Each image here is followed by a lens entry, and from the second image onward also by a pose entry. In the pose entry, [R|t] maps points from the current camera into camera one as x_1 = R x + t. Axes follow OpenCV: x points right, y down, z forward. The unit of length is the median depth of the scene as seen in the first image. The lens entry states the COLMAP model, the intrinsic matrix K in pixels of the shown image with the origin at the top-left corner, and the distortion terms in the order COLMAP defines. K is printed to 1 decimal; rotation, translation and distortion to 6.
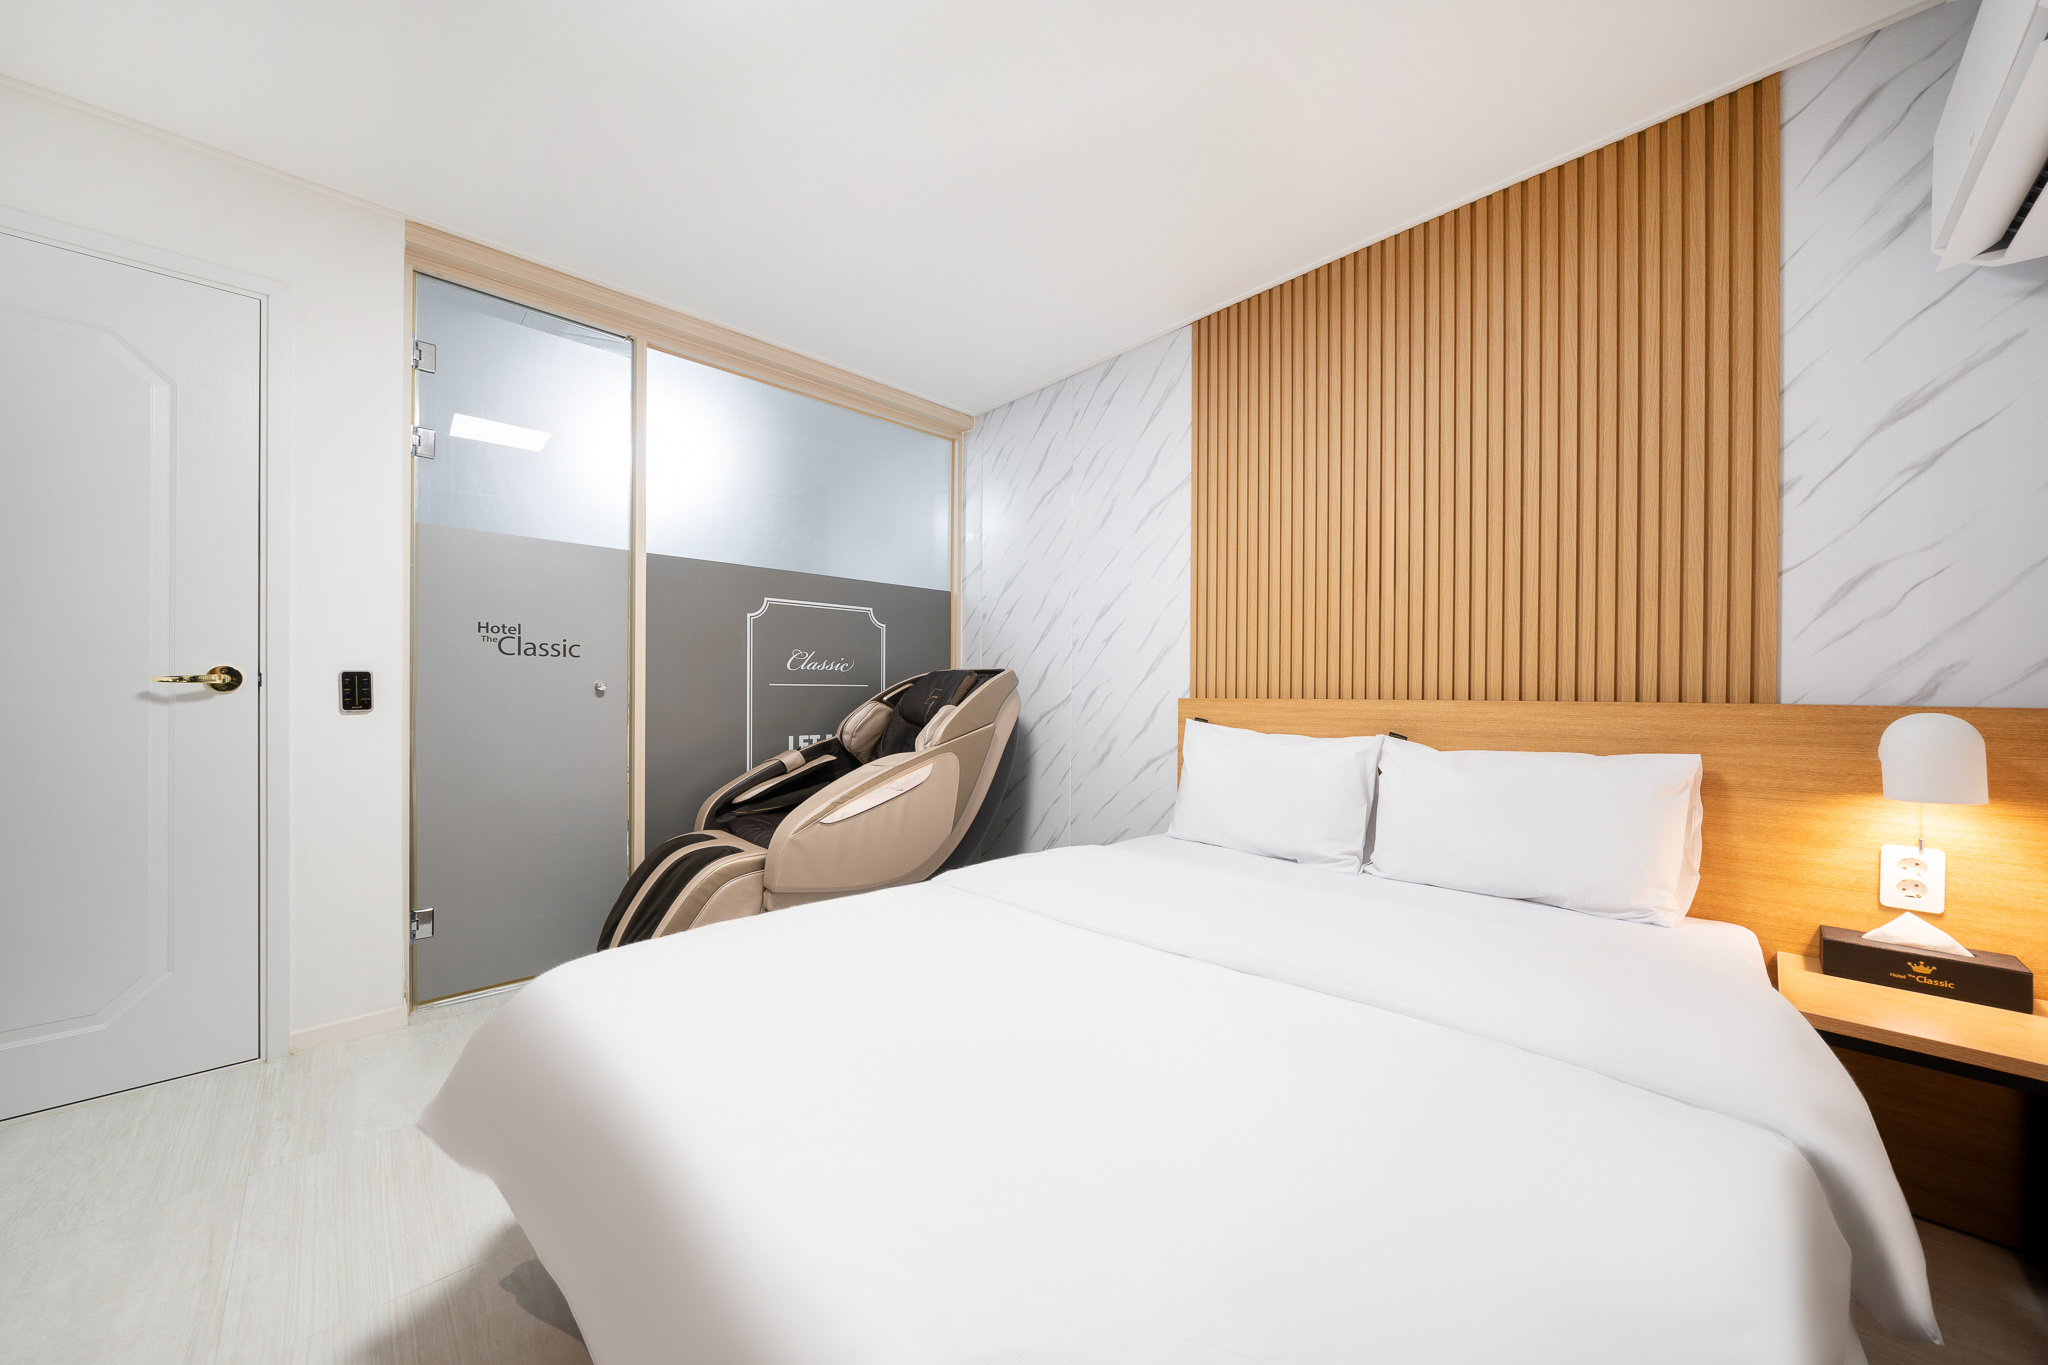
lens RADIAL K [[701.4, 0, 1018.9], [0, 701.4, 698.3], [0, 0, 1]] dist [-0.000181, 0.000078]
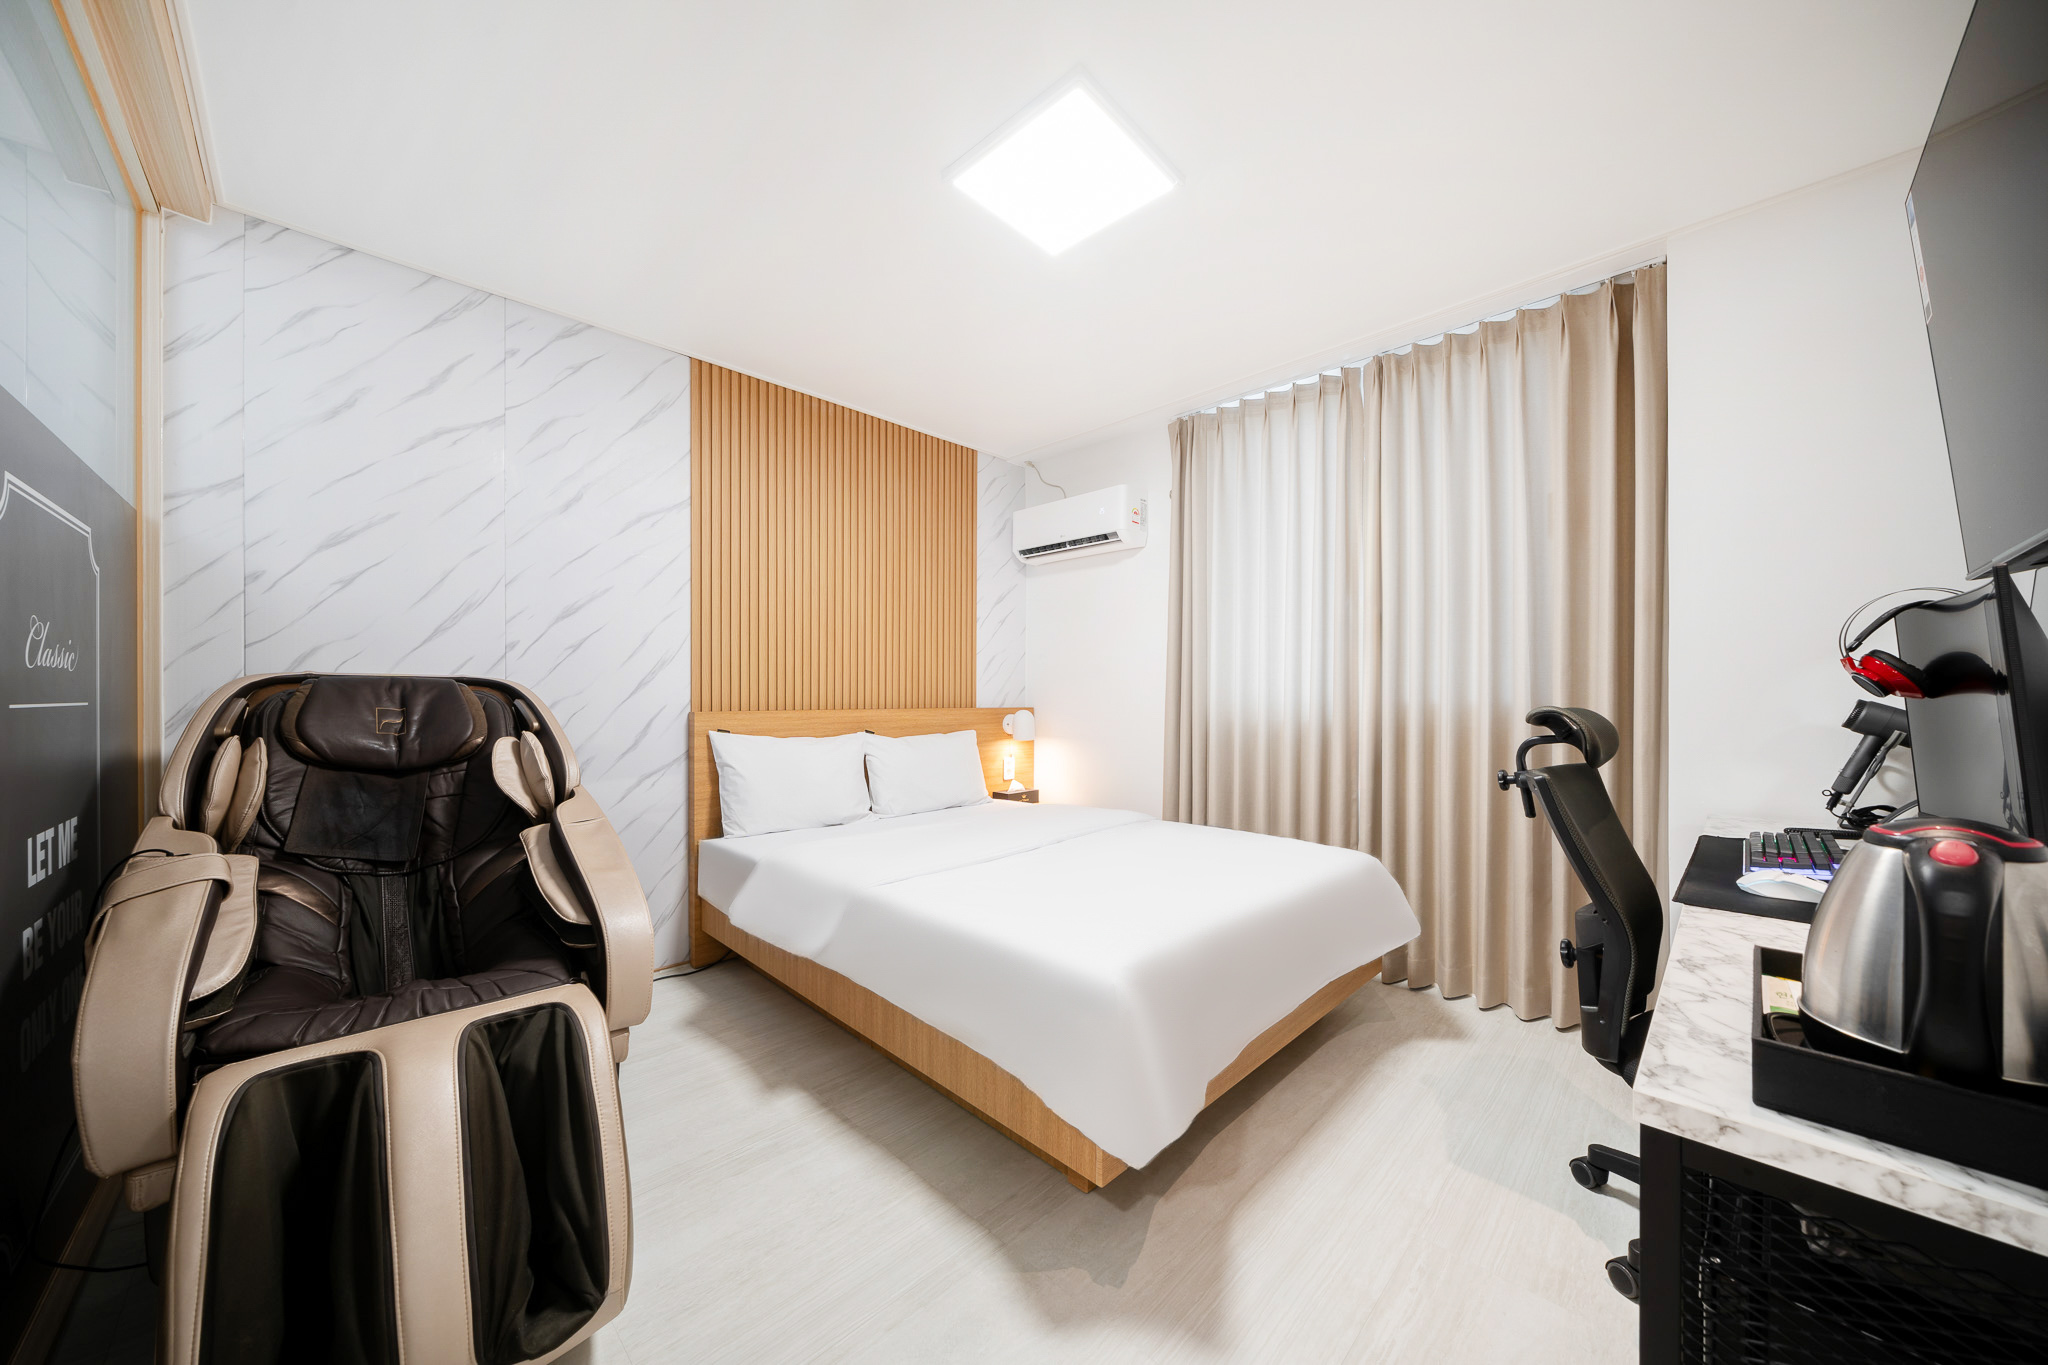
lens RADIAL K [[701.4, 0, 1018.9], [0, 701.4, 698.3], [0, 0, 1]] dist [-0.000181, 0.000078]
pose [[-0.009122, -0.007971, 0.999927, -0.819848], [0.007428, 0.999940, 0.008039, -0.025351], [-0.999931, 0.007501, -0.009062, 0.517482]]
